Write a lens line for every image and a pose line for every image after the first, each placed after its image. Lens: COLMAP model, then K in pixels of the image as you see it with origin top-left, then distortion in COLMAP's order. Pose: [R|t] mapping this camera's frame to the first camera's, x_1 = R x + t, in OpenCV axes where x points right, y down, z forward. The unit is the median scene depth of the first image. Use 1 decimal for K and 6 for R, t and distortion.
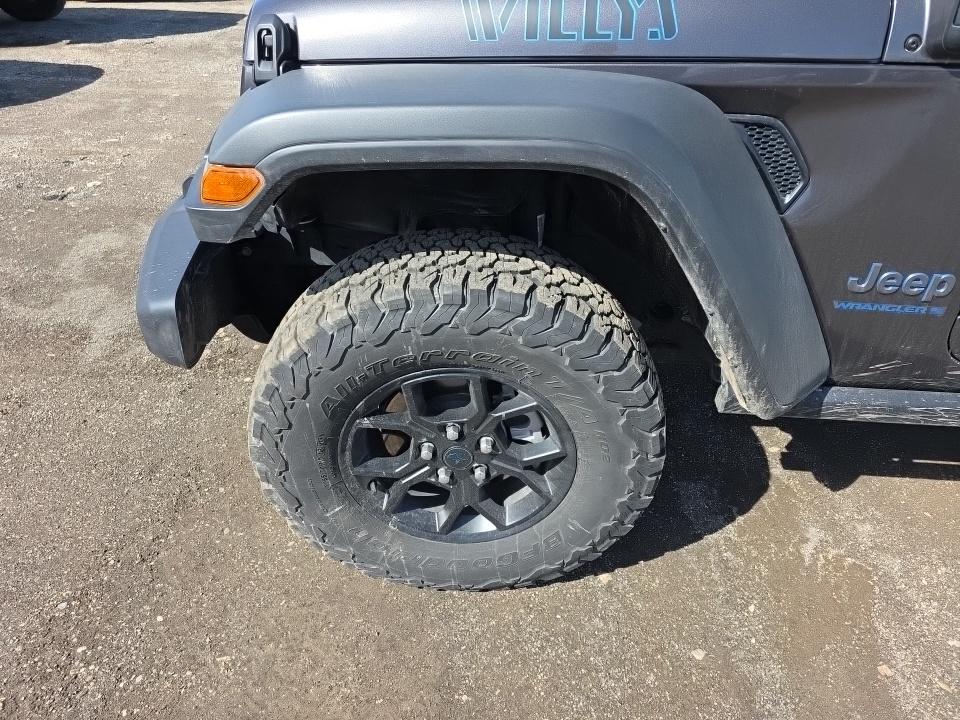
lens RADIAL K [[678.5, 0, 485.4], [0, 678.5, 385.9], [0, 0, 1]] dist [0.076092, -0.075398]
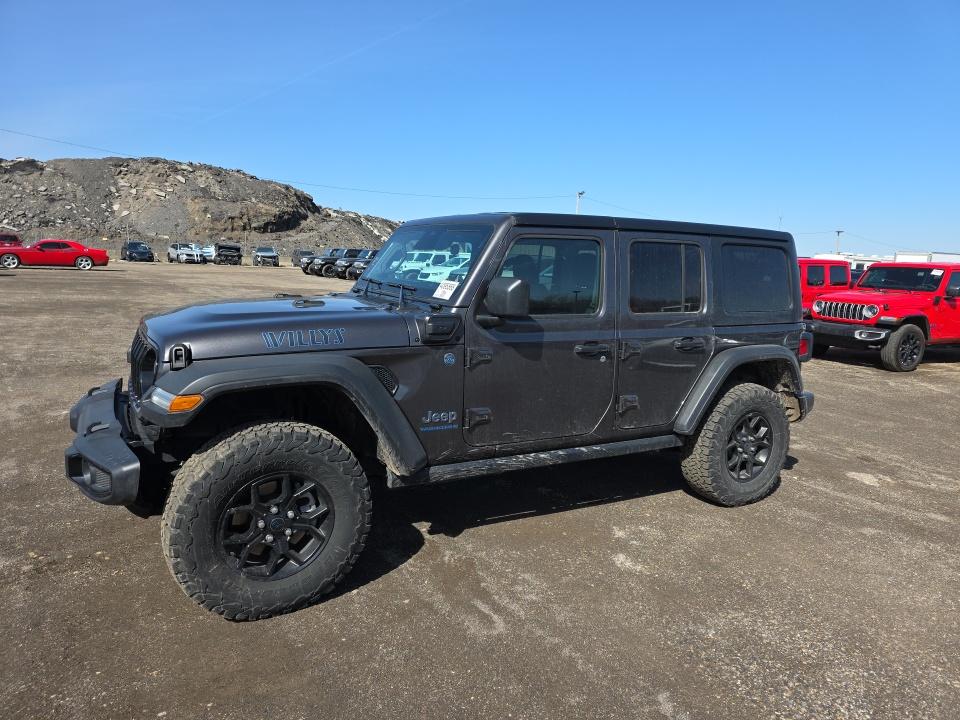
lens RADIAL K [[678.5, 0, 485.4], [0, 678.5, 385.9], [0, 0, 1]] dist [0.076092, -0.075398]
pose [[0.869172, -0.087887, 0.486637, -0.464561], [0.272689, 0.906121, -0.323398, 0.566961], [-0.412529, 0.413789, 0.811541, -1.128248]]
